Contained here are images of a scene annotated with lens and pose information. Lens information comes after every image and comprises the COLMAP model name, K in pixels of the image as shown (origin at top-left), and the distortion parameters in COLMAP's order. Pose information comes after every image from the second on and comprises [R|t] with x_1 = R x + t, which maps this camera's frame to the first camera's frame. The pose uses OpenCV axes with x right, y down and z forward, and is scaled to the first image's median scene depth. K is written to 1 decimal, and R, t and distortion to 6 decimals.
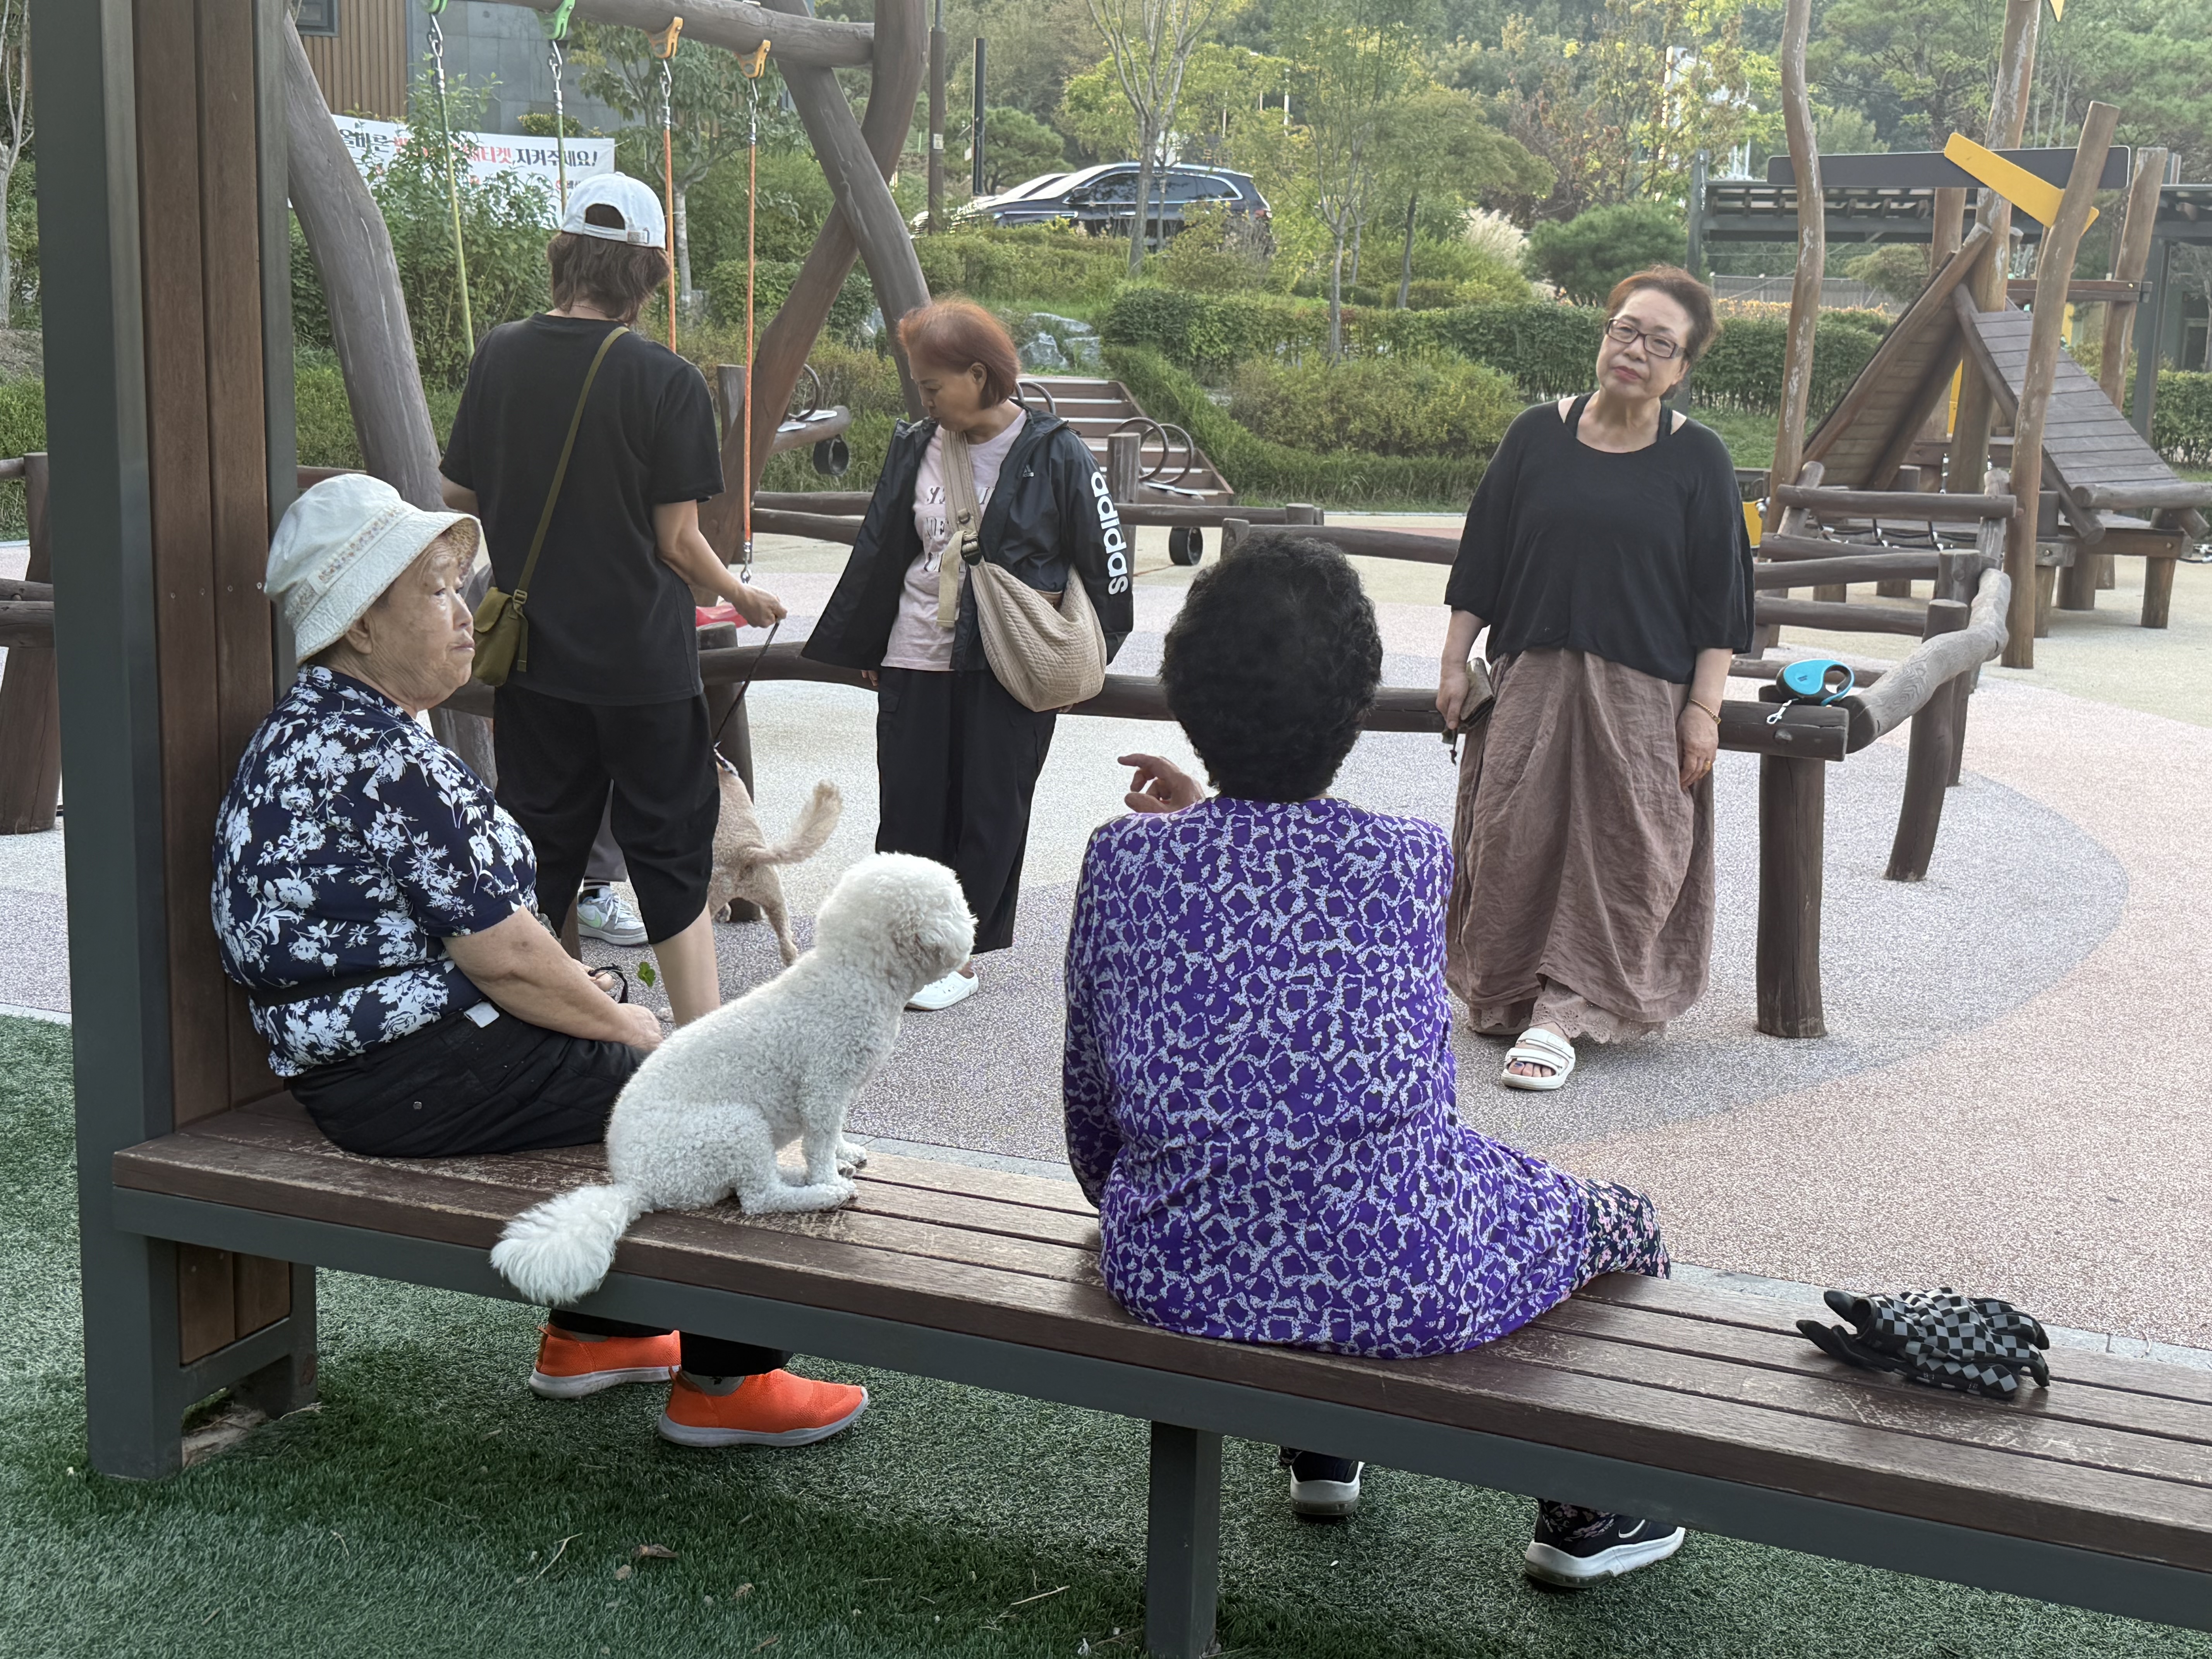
lens RADIAL K [[2748.5, 0, 1093.9], [0, 2748.5, 831.7], [0, 0, 1]] dist [0.108781, 0.000000]
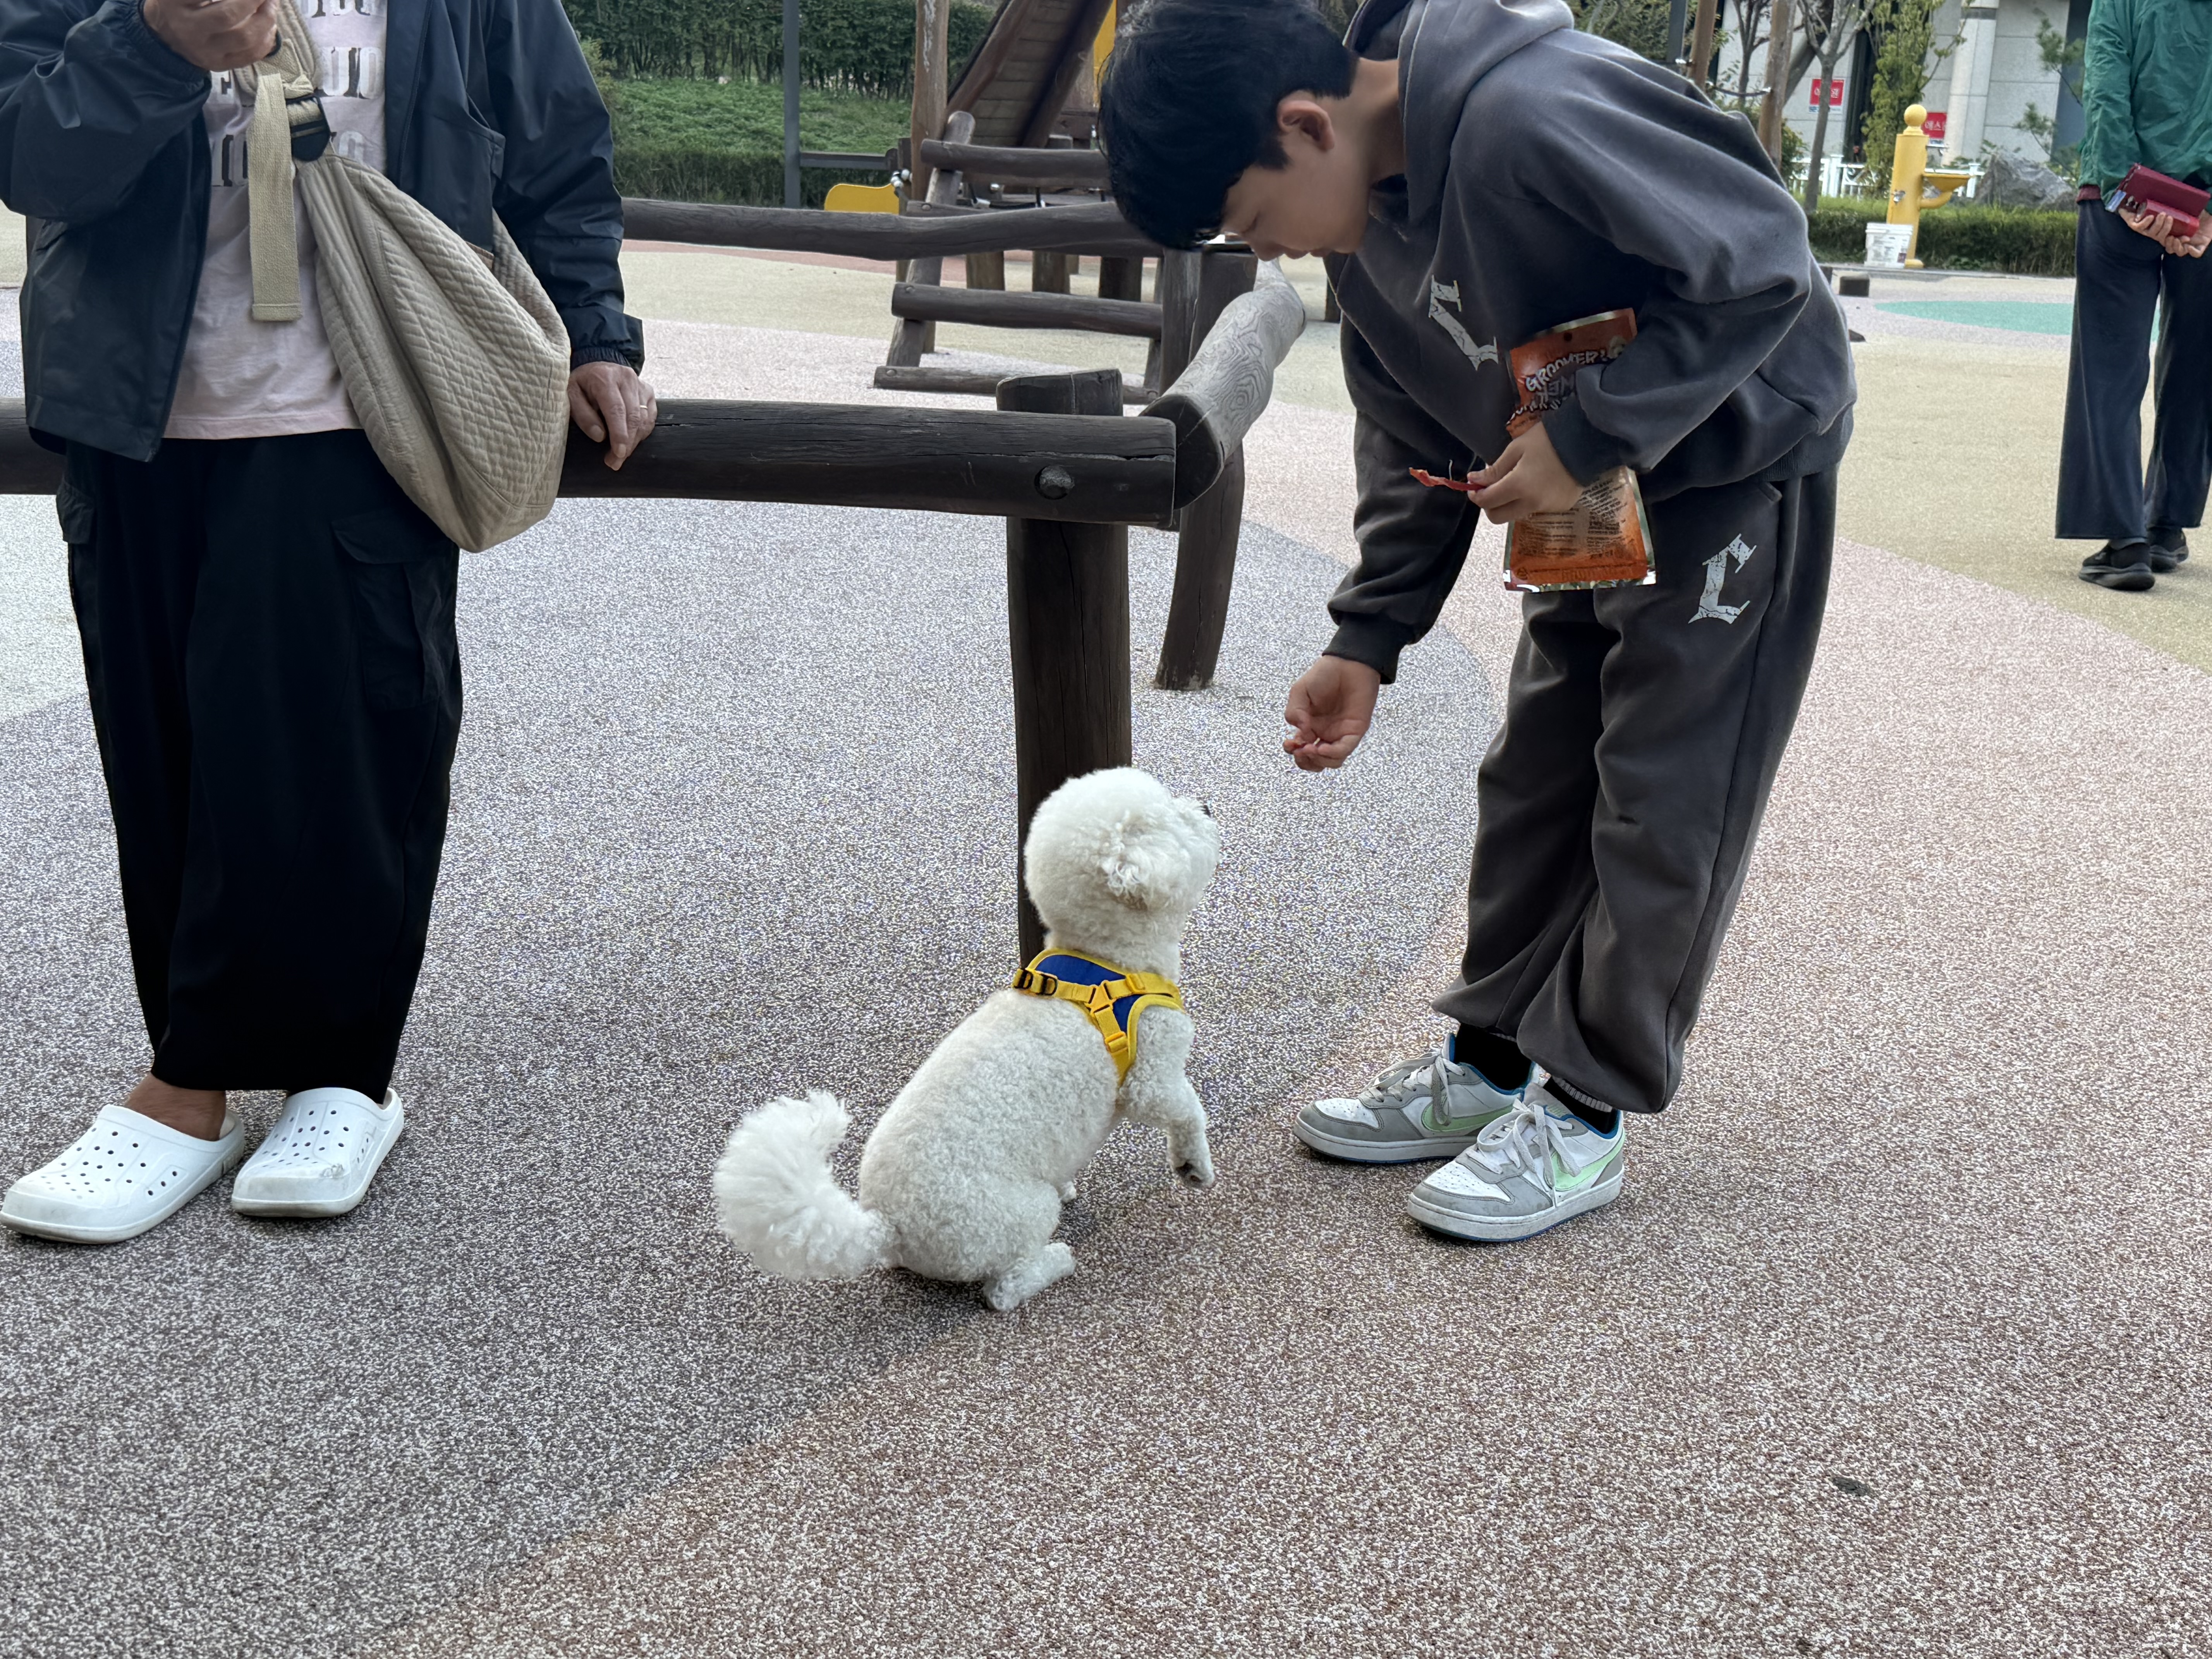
lens RADIAL K [[2748.5, 0, 1093.4], [0, 2748.5, 842.0], [0, 0, 1]] dist [0.108781, 0.000000]
pose [[0.951478, -0.081142, 0.296825, 0.044588], [0.051089, 0.992875, 0.107652, -0.009828], [-0.303445, -0.087264, 0.948845, 0.224593]]
